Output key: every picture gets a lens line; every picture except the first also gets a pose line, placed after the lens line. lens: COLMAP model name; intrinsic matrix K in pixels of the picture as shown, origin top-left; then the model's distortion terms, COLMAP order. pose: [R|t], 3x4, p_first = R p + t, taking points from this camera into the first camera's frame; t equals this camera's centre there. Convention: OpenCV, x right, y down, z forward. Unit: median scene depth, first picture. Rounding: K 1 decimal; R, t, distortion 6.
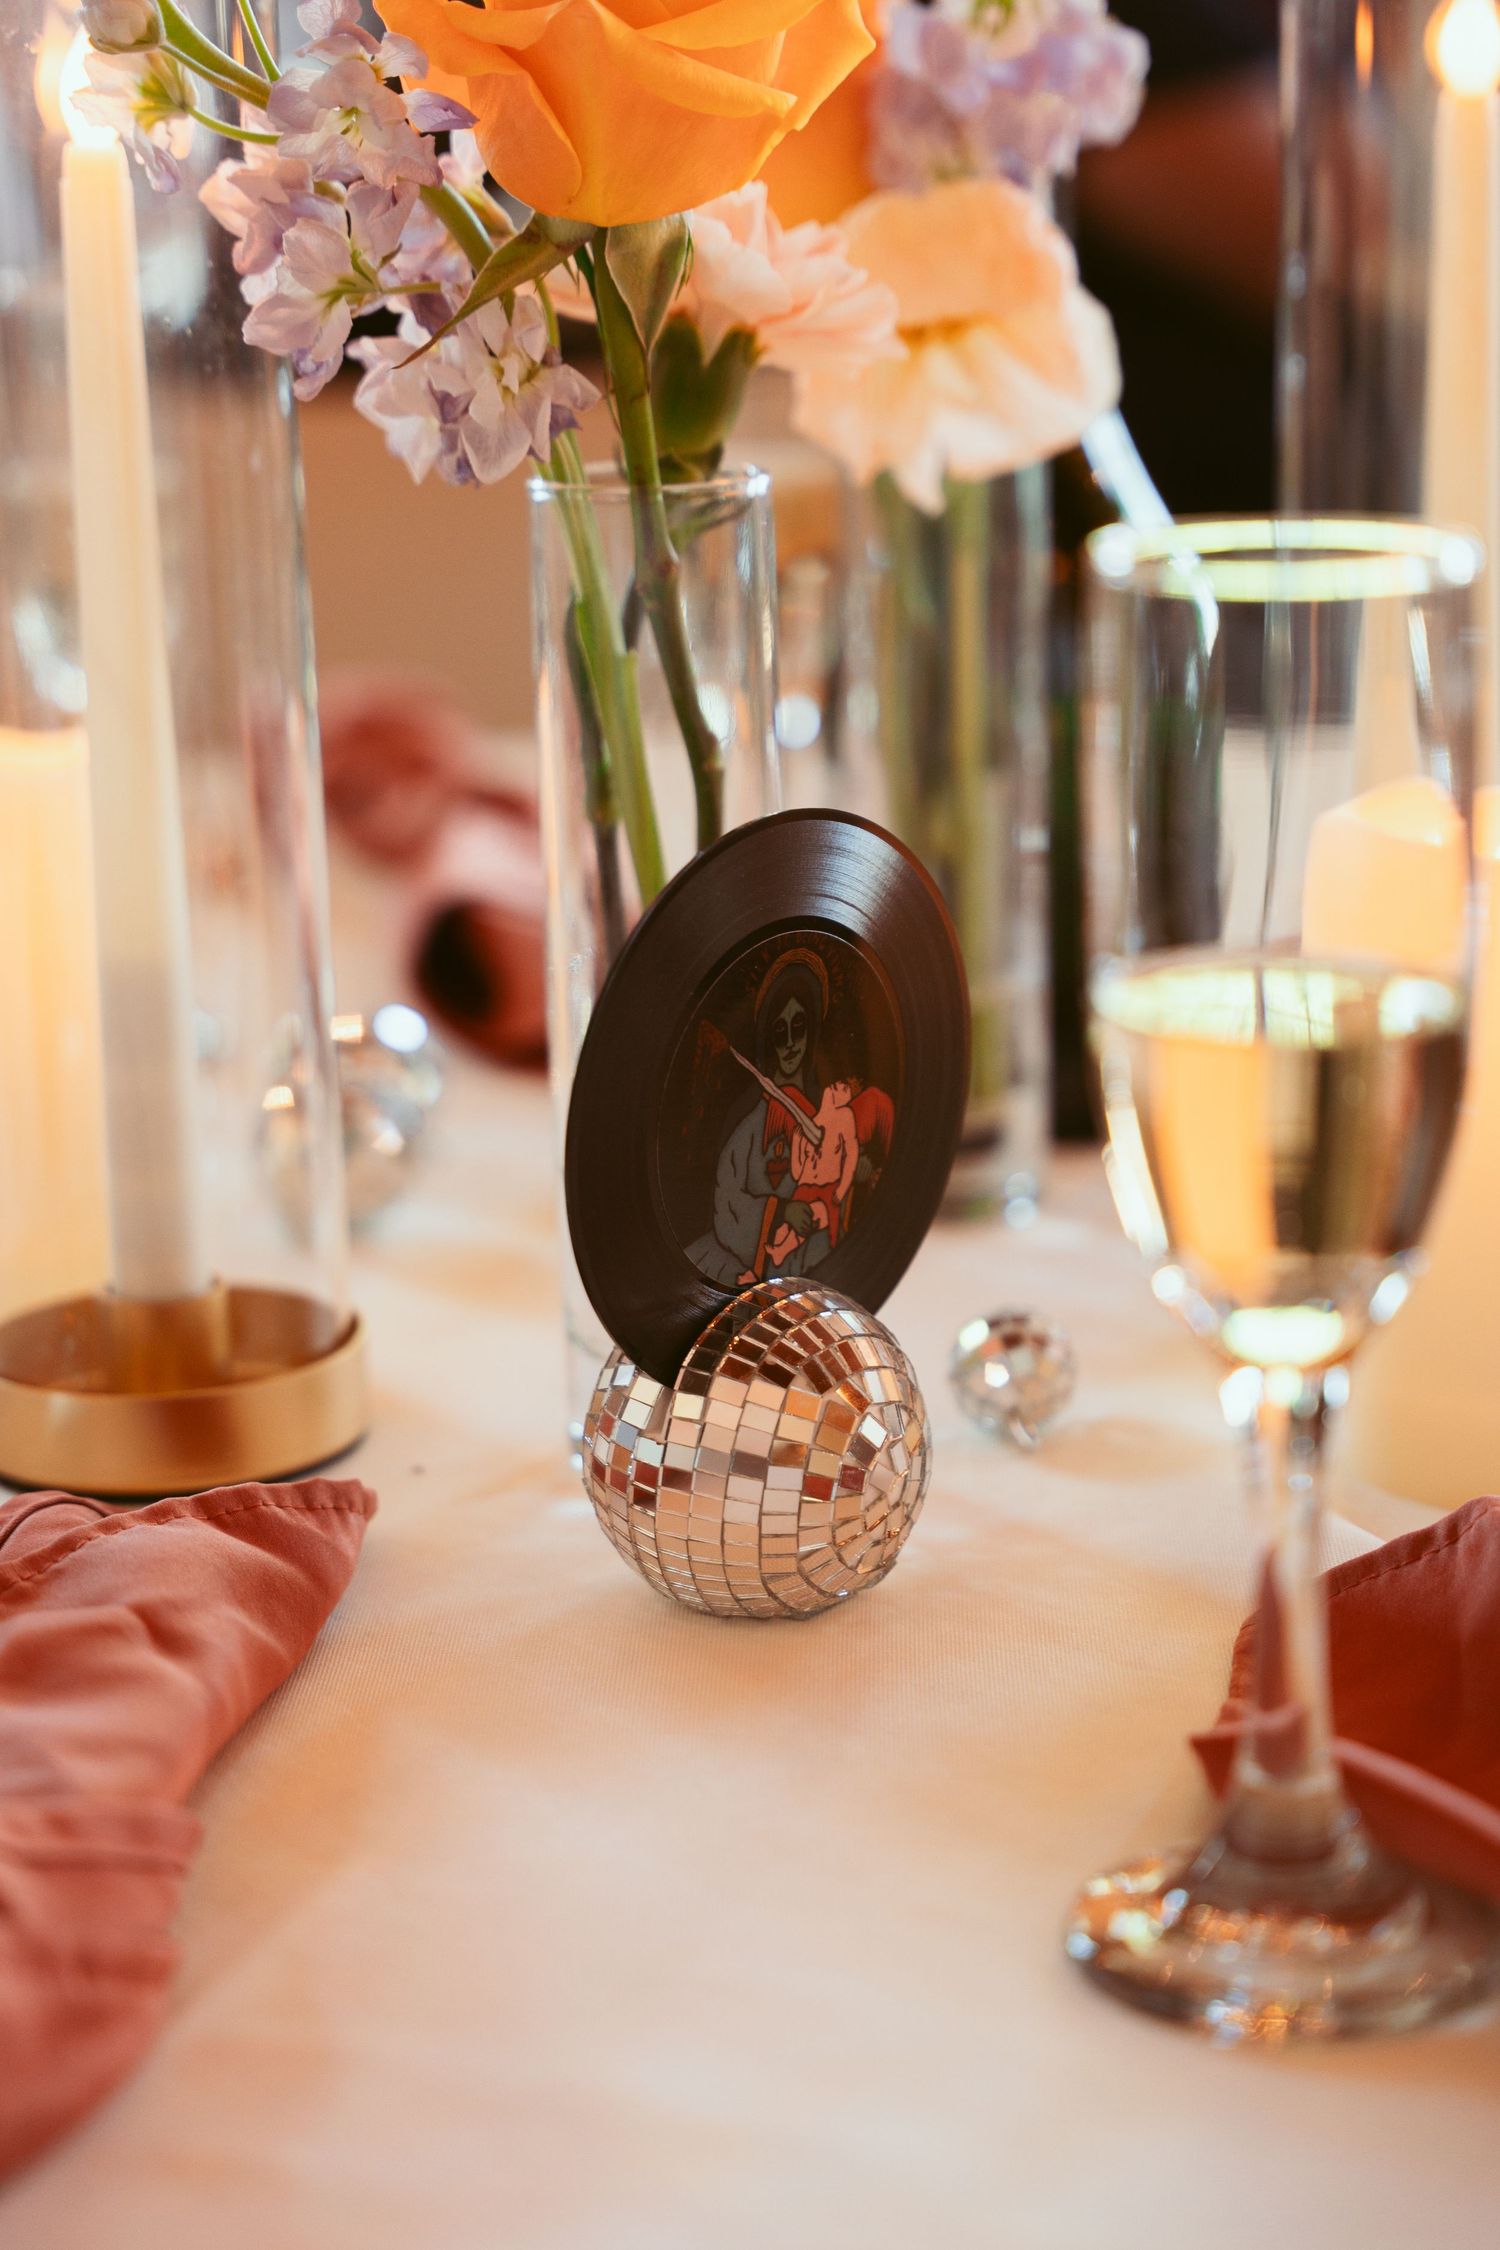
lens RADIAL K [[4535.4, 0, 751.1], [0, 4535.4, 1111.8], [0, 0, 1]] dist [0.039900, 0.000000]
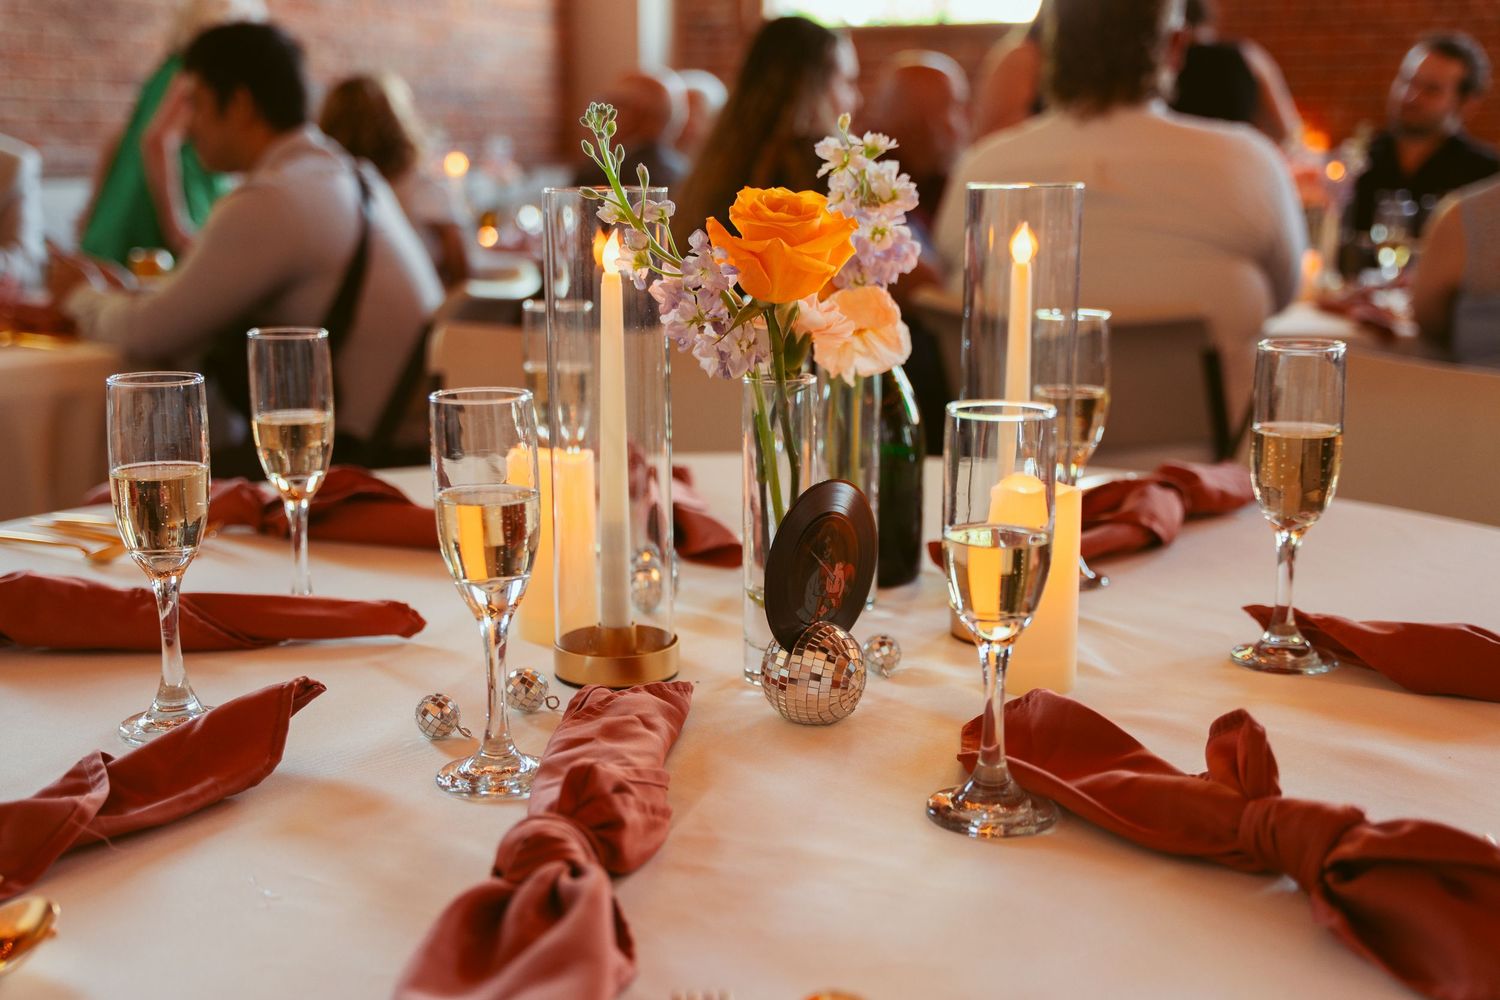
lens RADIAL K [[1671.3, 0, 749.8], [0, 1671.3, 512.9], [0, 0, 1]] dist [-0.017821, 0.000000]
pose [[0.998977, 0.017558, 0.041675, -0.098186], [-0.015721, 0.998907, -0.044011, 0.012414], [-0.042402, 0.043311, 0.998161, -0.212132]]
